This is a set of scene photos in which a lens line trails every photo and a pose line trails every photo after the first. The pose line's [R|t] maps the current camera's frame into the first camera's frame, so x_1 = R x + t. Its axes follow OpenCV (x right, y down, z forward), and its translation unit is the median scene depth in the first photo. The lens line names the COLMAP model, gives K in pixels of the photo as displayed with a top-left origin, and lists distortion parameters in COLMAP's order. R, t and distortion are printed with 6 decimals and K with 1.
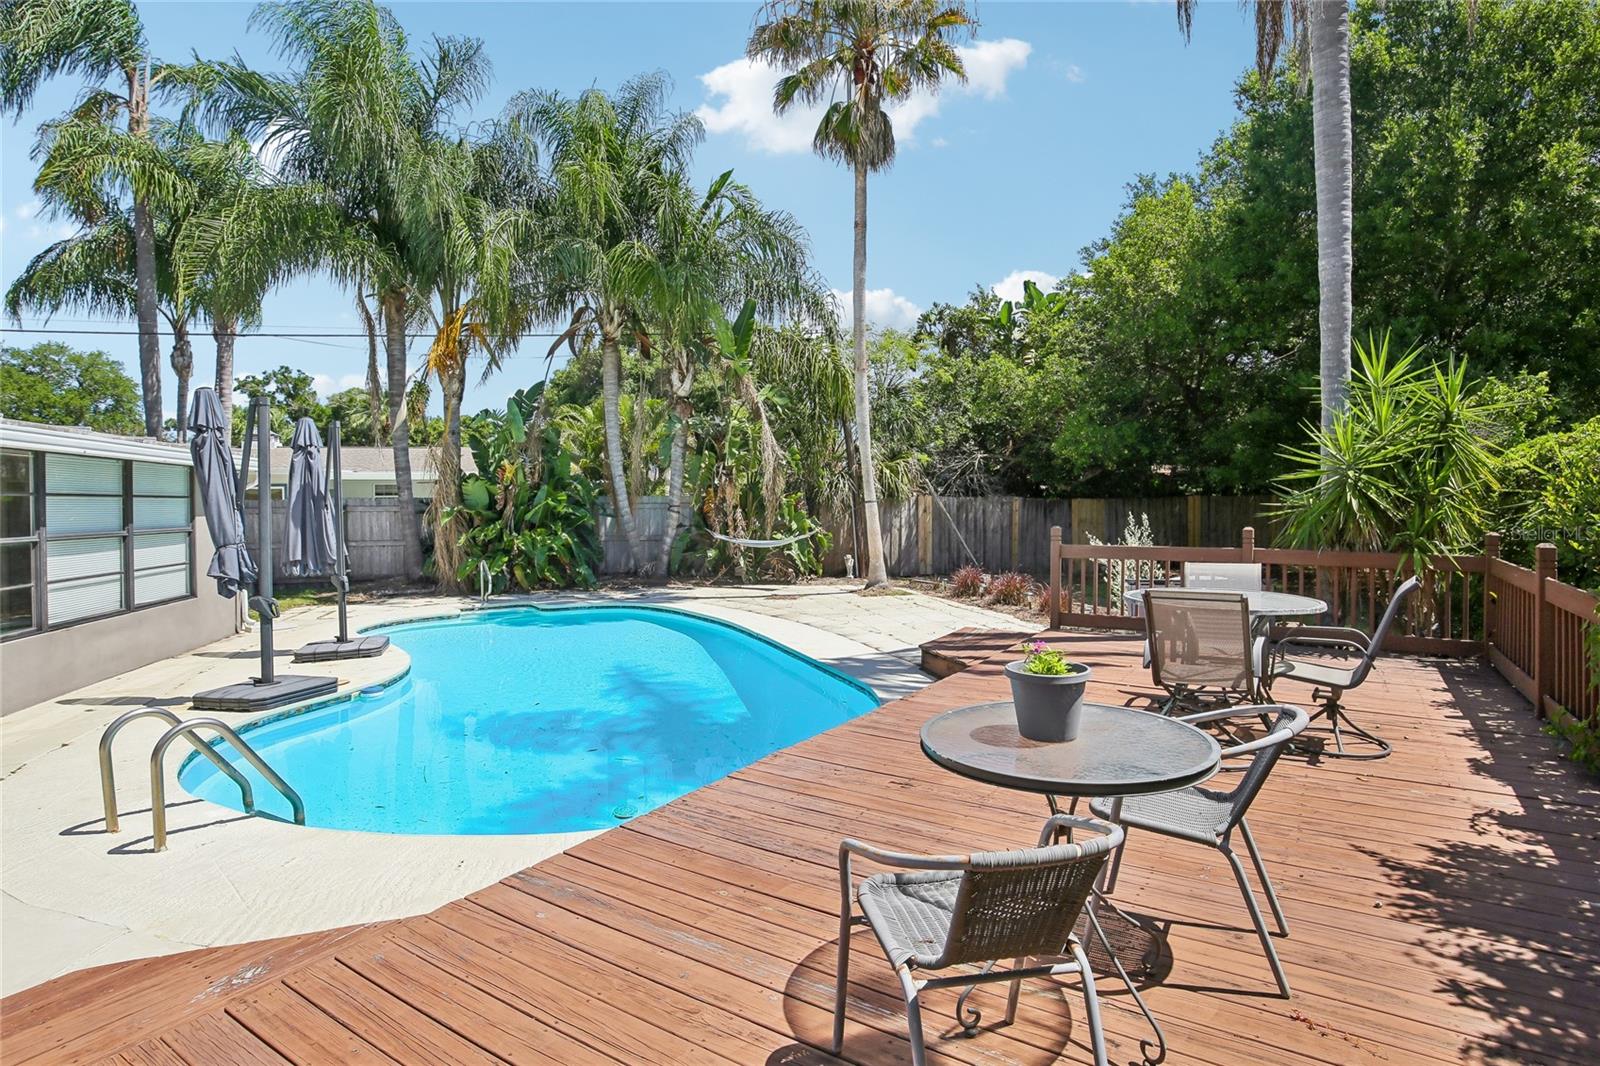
lens RADIAL K [[804.1, 0, 779.4], [0, 804.1, 499.9], [0, 0, 1]] dist [-0.020145, 0.004206]
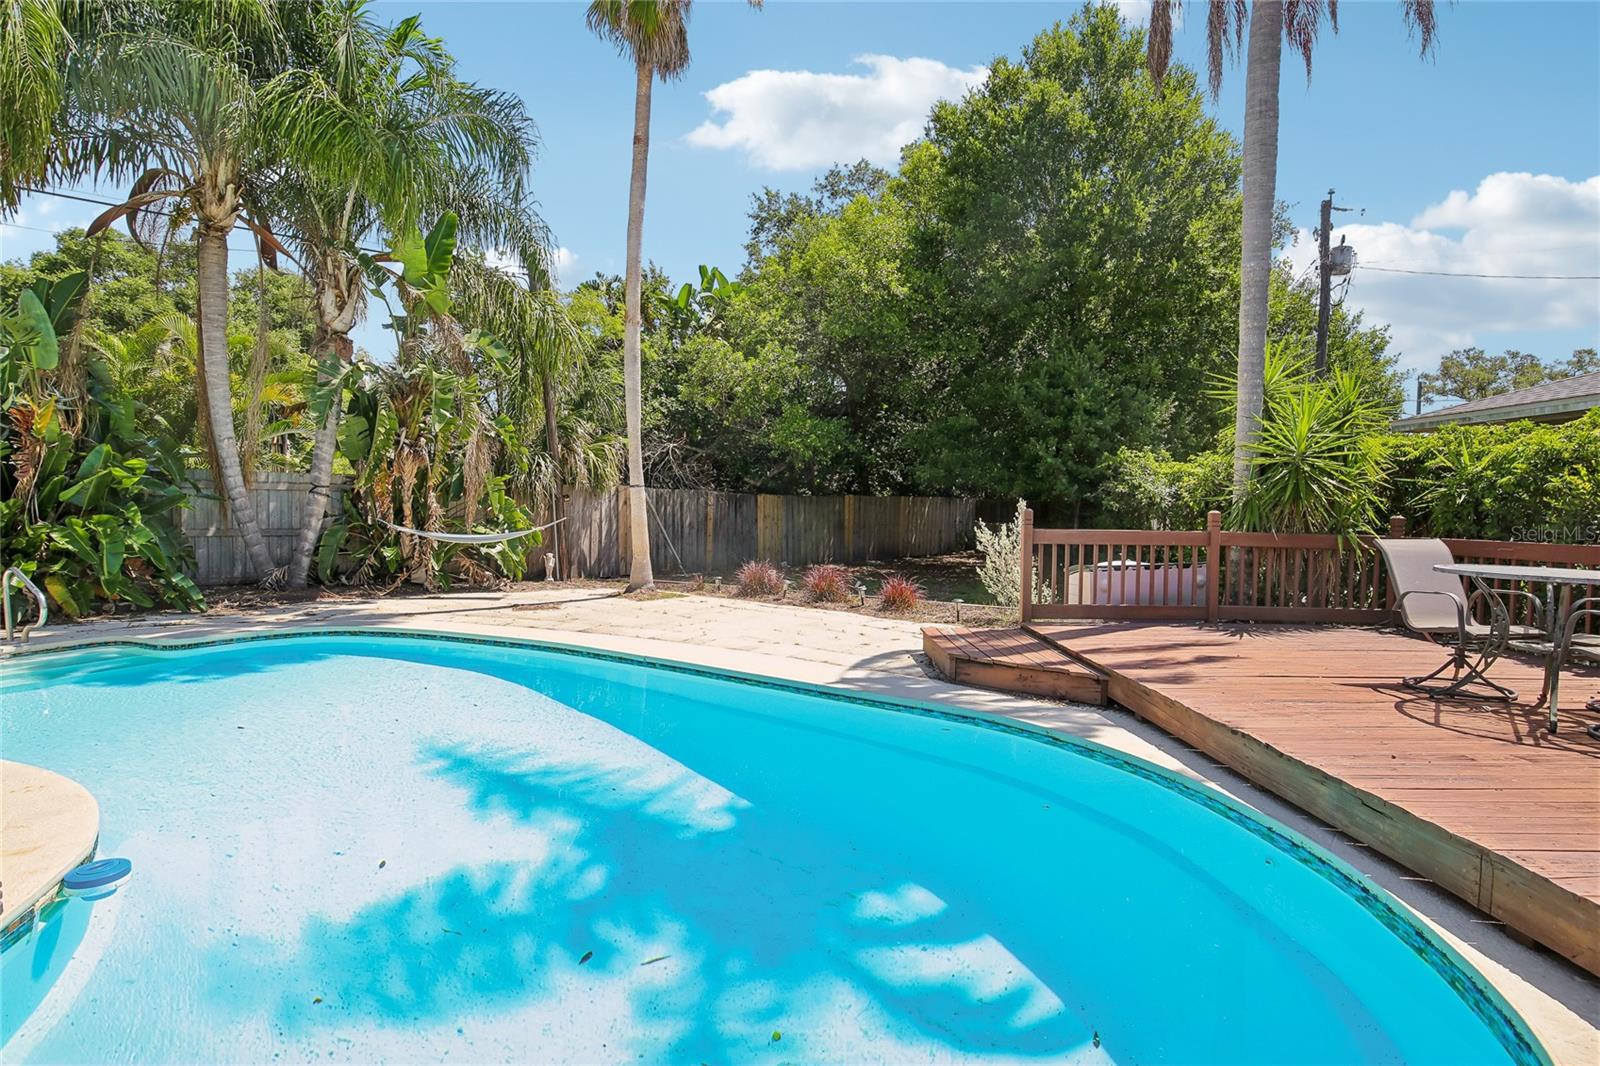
lens RADIAL K [[804.1, 0, 809.4], [0, 804.1, 531.7], [0, 0, 1]] dist [-0.020145, 0.004206]
pose [[0.830304, 0.002072, 0.557307, -0.169195], [-0.022955, 0.999272, 0.030484, 0.016497], [-0.556838, -0.038104, 0.829747, 0.184254]]
